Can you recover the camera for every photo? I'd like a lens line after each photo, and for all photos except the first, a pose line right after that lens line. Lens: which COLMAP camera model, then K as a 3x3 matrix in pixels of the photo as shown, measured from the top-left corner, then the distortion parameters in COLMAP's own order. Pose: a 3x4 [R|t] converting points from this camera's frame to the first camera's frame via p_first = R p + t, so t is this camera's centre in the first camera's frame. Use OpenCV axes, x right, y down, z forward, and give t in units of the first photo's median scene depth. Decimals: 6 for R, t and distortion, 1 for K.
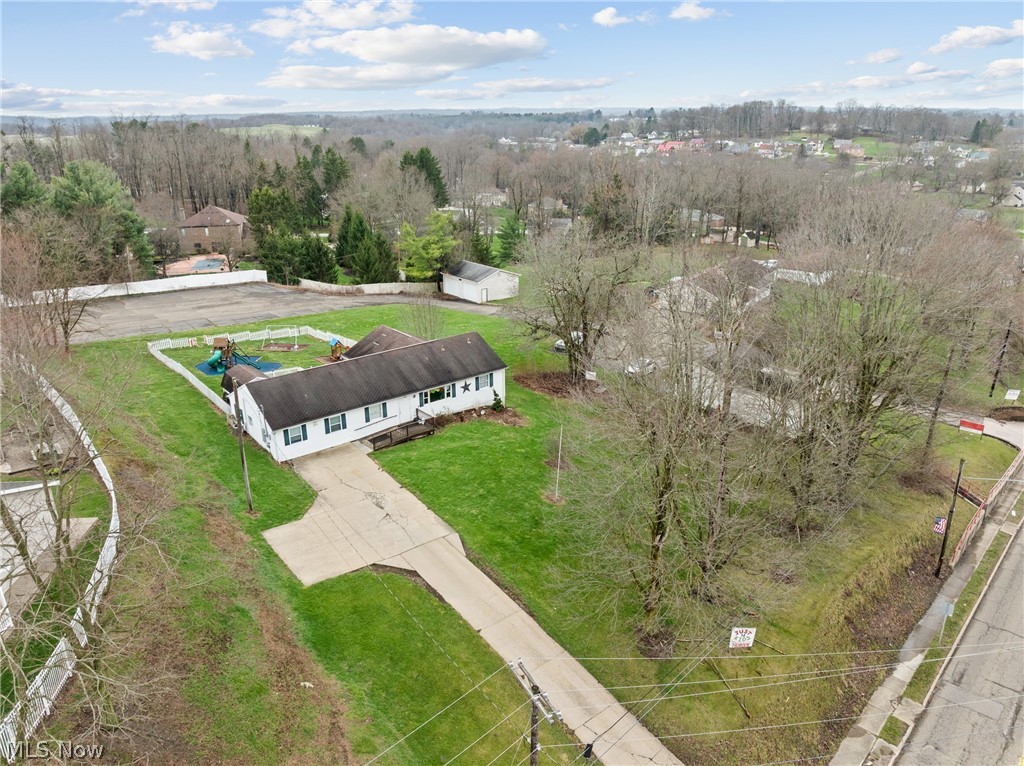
lens RADIAL K [[713.2, 0, 511.4], [0, 713.2, 385.5], [0, 0, 1]] dist [-0.000763, -0.000212]
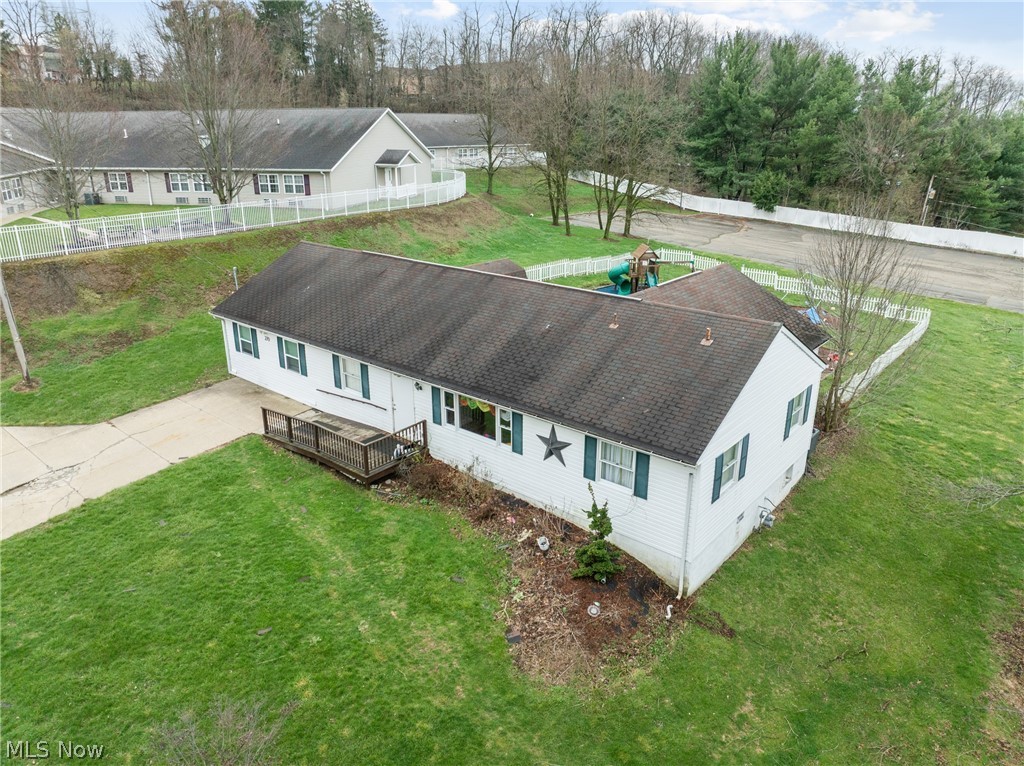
lens RADIAL K [[713.2, 0, 512.9], [0, 713.2, 379.5], [0, 0, 1]] dist [-0.000763, -0.000212]
pose [[0.198235, 0.345435, -0.917266, 0.227526], [-0.351641, 0.898604, 0.262412, -0.107394], [0.914905, 0.270529, 0.299604, 0.918097]]
